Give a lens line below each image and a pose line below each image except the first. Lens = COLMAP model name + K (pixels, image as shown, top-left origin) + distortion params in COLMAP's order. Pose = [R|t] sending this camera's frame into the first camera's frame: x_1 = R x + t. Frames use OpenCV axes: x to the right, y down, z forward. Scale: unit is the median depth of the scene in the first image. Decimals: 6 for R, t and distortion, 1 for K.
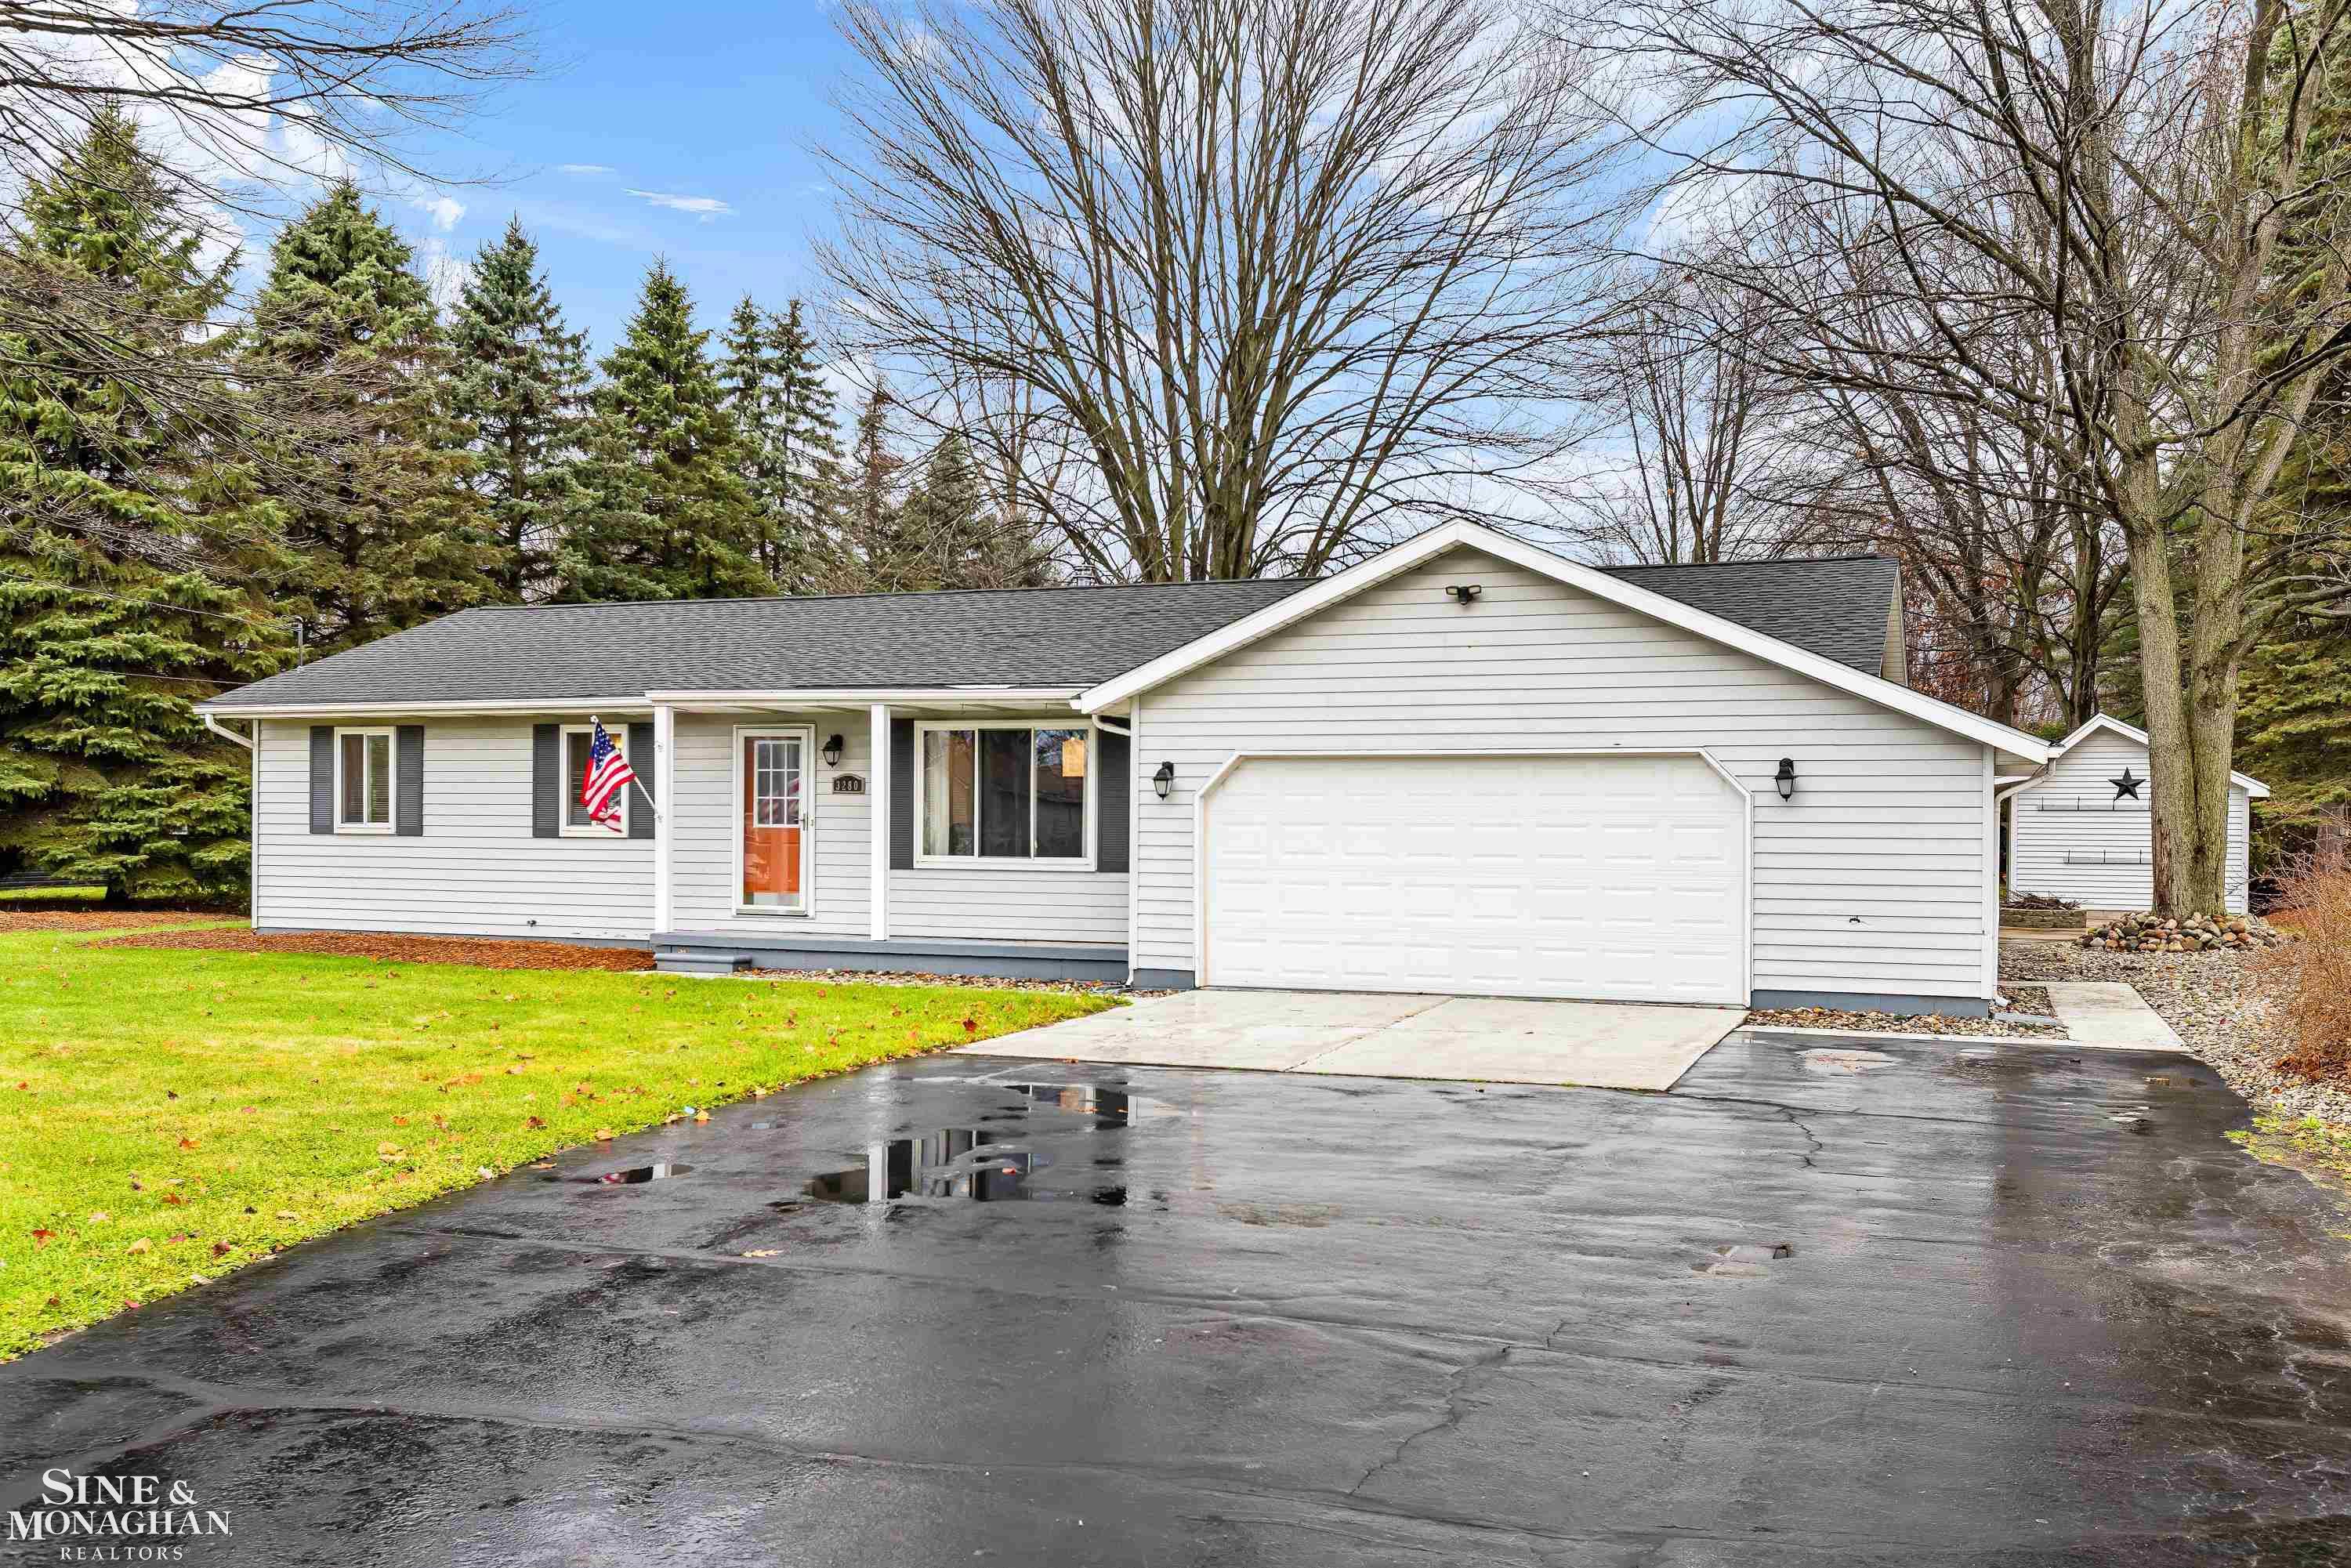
lens RADIAL K [[2055.3, 0, 1175.9], [0, 2055.3, 774.5], [0, 0, 1]] dist [0.013072, 0.007938]
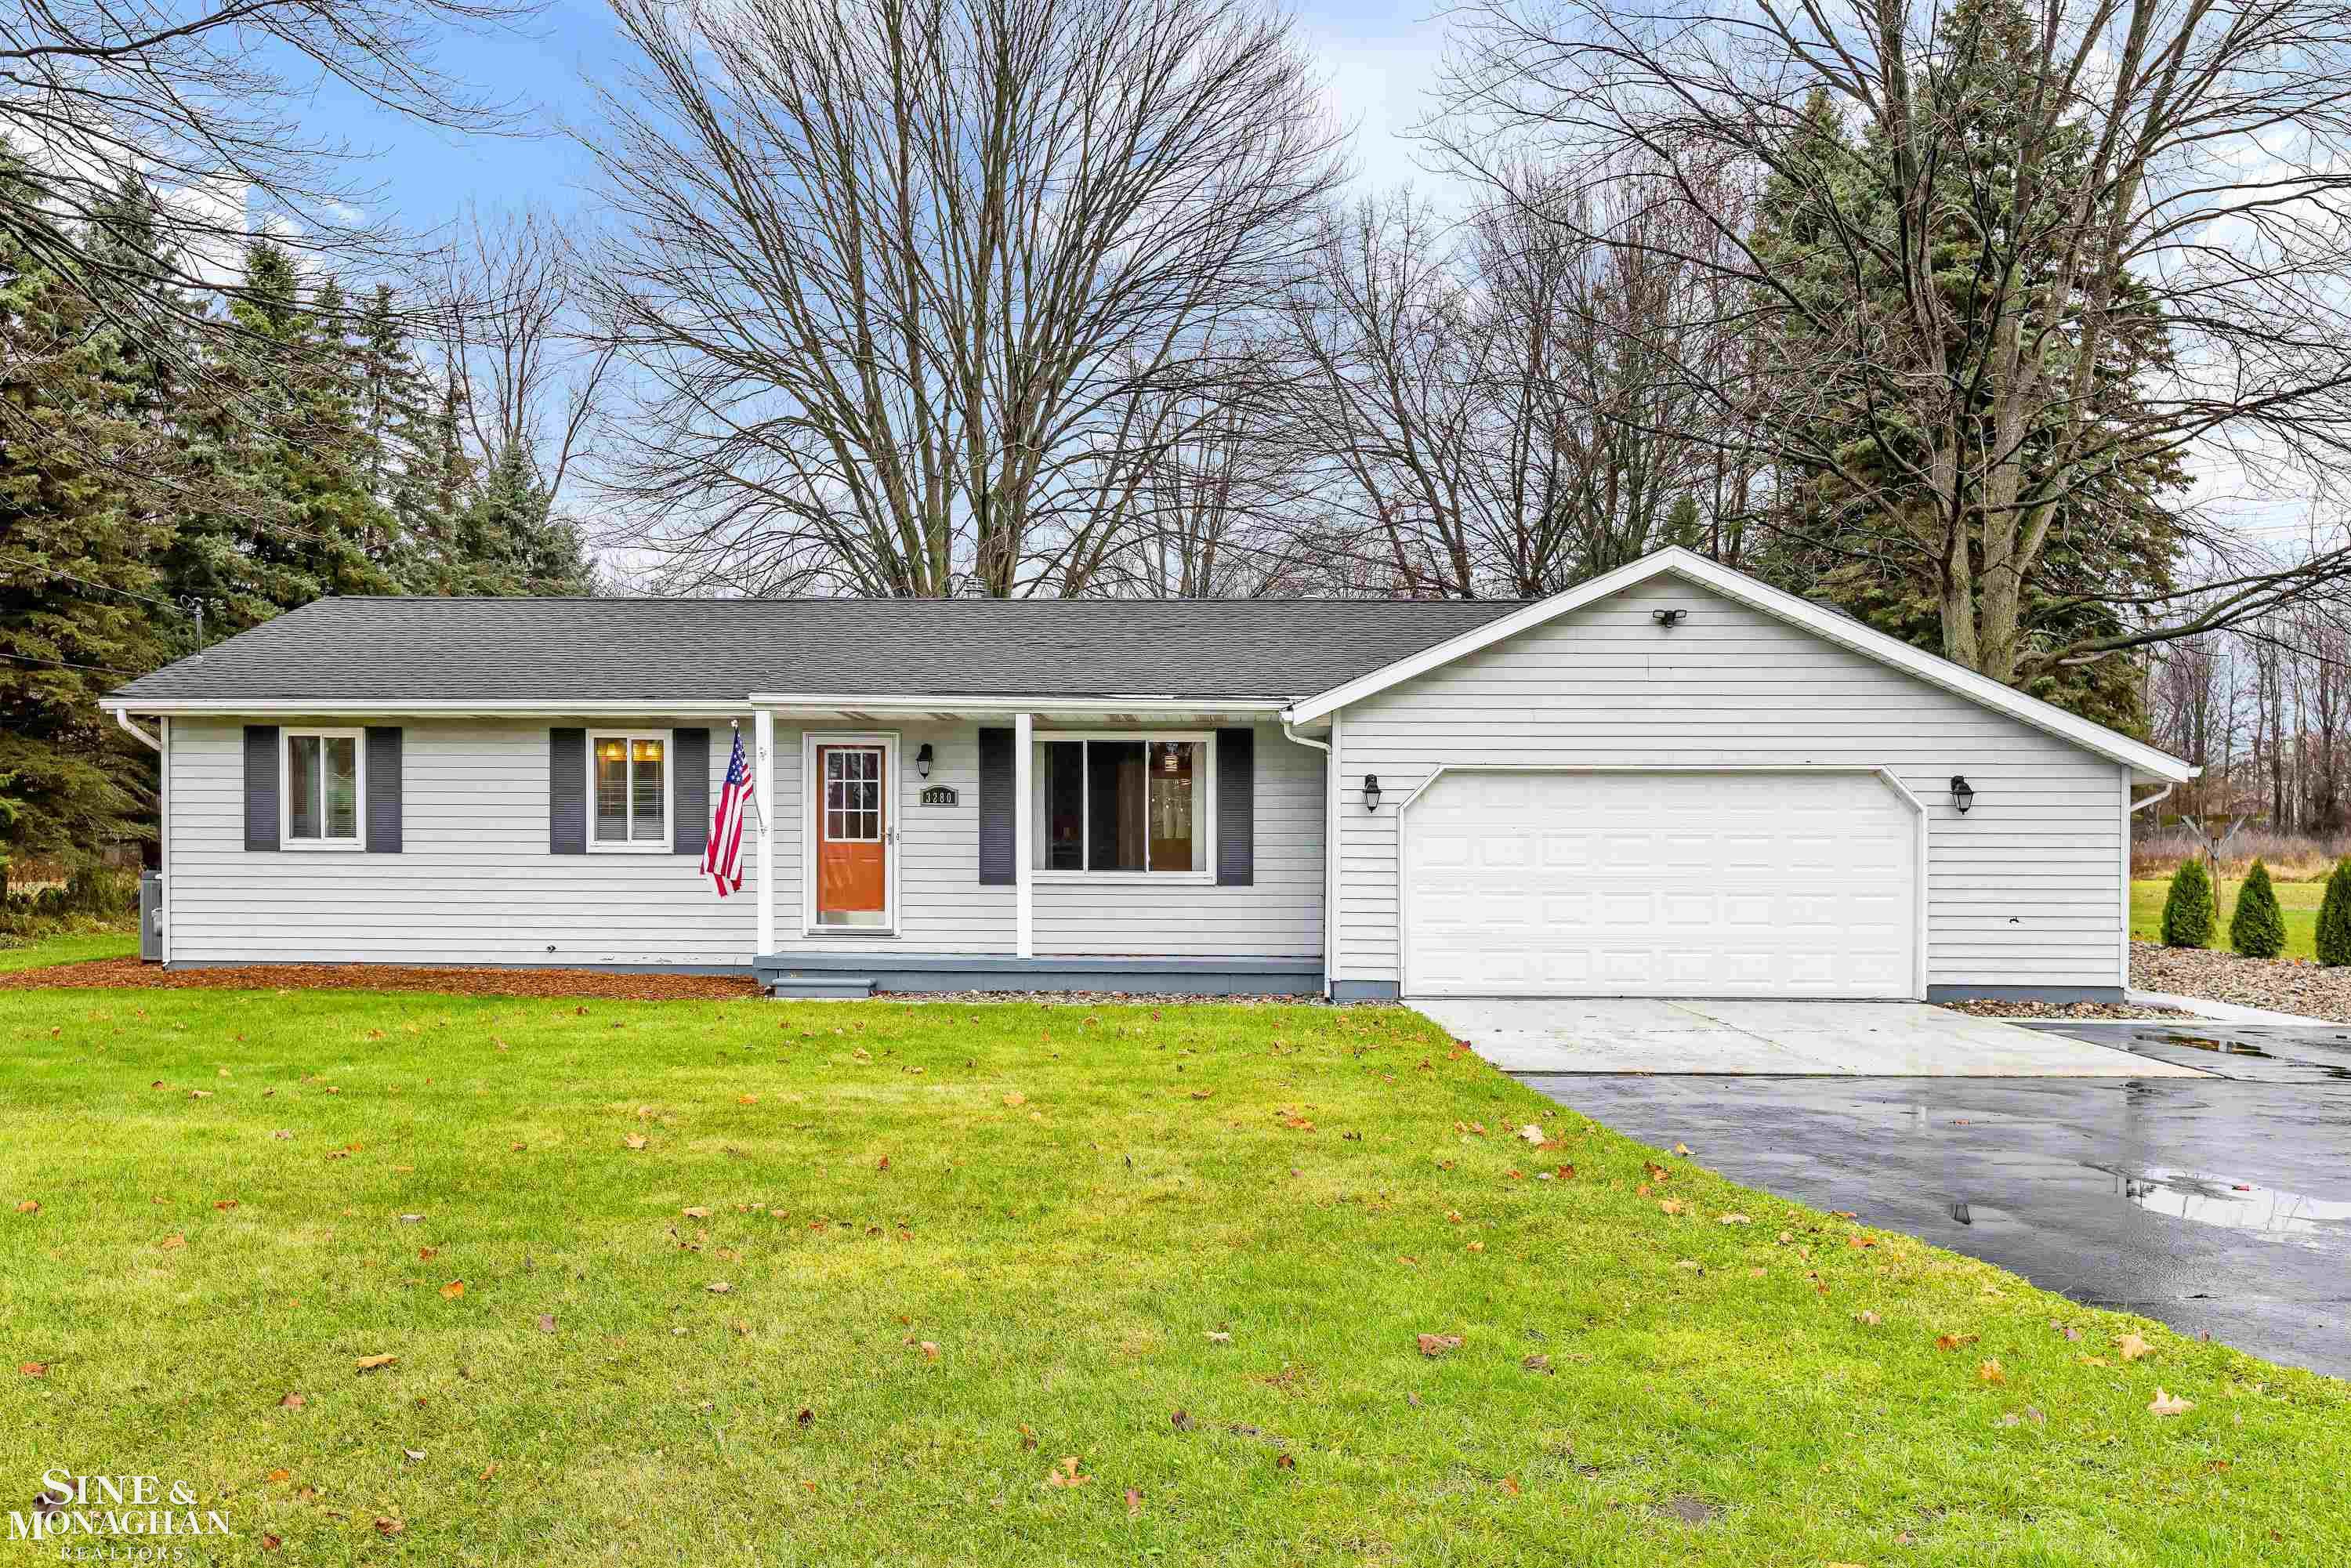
lens RADIAL K [[1877.5, 0, 1175.5], [0, 1877.5, 803.0], [0, 0, 1]] dist [0.018946, 0.003541]
pose [[0.944423, 0.001895, 0.328728, -0.336963], [-0.004668, 0.999960, 0.007646, 0.000825], [-0.328701, -0.008756, 0.944394, 0.137439]]
